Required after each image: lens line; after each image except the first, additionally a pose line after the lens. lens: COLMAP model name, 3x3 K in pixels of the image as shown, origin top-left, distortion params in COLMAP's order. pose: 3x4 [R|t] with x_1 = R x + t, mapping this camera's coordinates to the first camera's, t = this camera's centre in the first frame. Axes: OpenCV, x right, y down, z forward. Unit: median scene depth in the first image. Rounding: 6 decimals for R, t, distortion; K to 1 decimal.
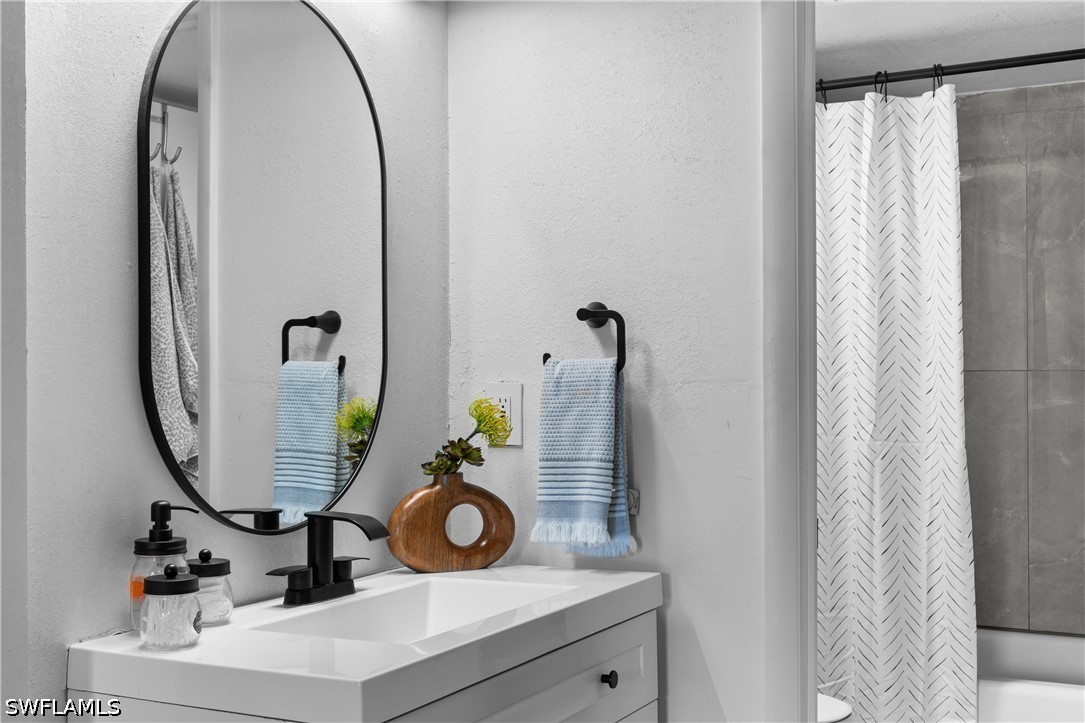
lens RADIAL K [[1273.2, 0, 542.7], [0, 1273.2, 367.0], [0, 0, 1]] dist [0.002344, 0.000000]
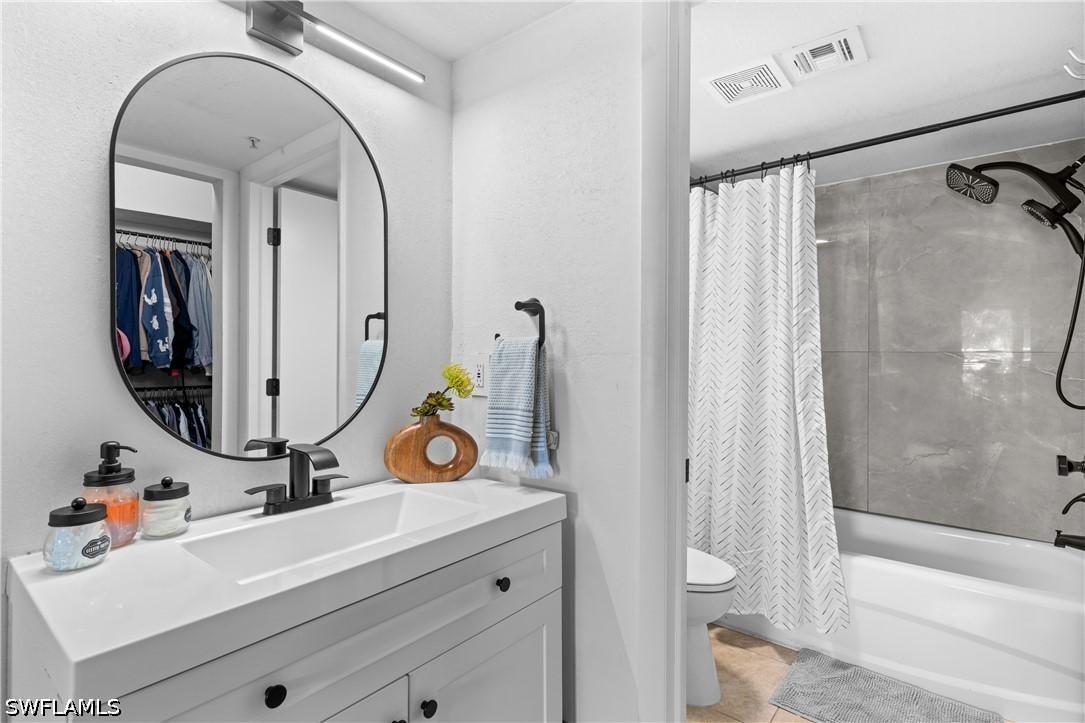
lens RADIAL K [[517.5, 0, 546.9], [0, 517.5, 354.2], [0, 0, 1]] dist [0.001304, 0.000602]
pose [[0.980545, 0.009137, -0.196081, 0.175813], [-0.008131, 0.999949, 0.005934, 0.008544], [0.196125, -0.004225, 0.980570, 0.443819]]
